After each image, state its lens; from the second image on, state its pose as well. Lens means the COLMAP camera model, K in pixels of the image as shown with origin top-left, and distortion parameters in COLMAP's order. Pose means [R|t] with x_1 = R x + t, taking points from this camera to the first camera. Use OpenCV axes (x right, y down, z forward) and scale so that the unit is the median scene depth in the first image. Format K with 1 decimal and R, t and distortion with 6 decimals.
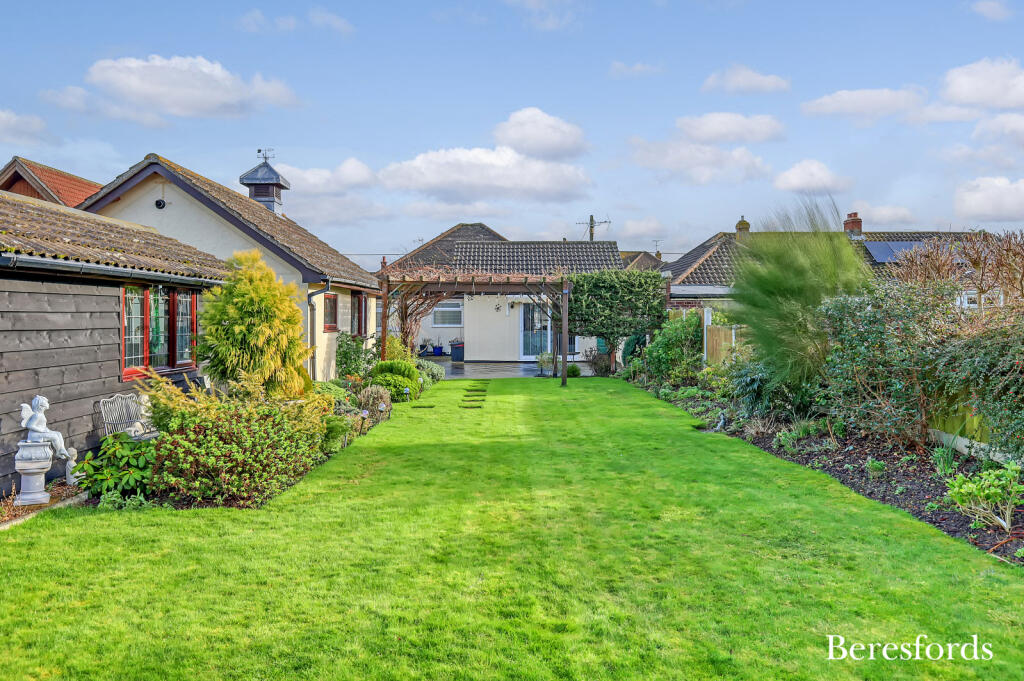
lens RADIAL K [[732.9, 0, 512.3], [0, 732.9, 315.2], [0, 0, 1]] dist [0.001976, -0.000146]
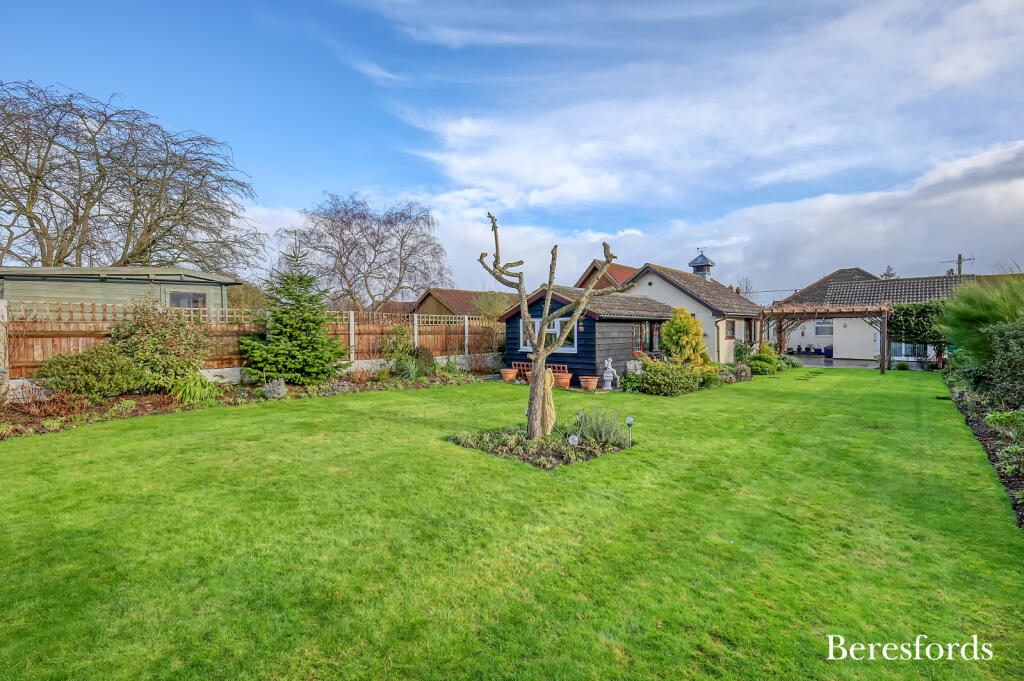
lens RADIAL K [[446.1, 0, 507.1], [0, 446.1, 327.9], [0, 0, 1]] dist [-0.000817, -0.000082]
pose [[0.710977, -0.004366, -0.703202, 0.196966], [0.004996, 0.999987, -0.001157, -0.011016], [0.703198, -0.002691, 0.710989, -0.336551]]
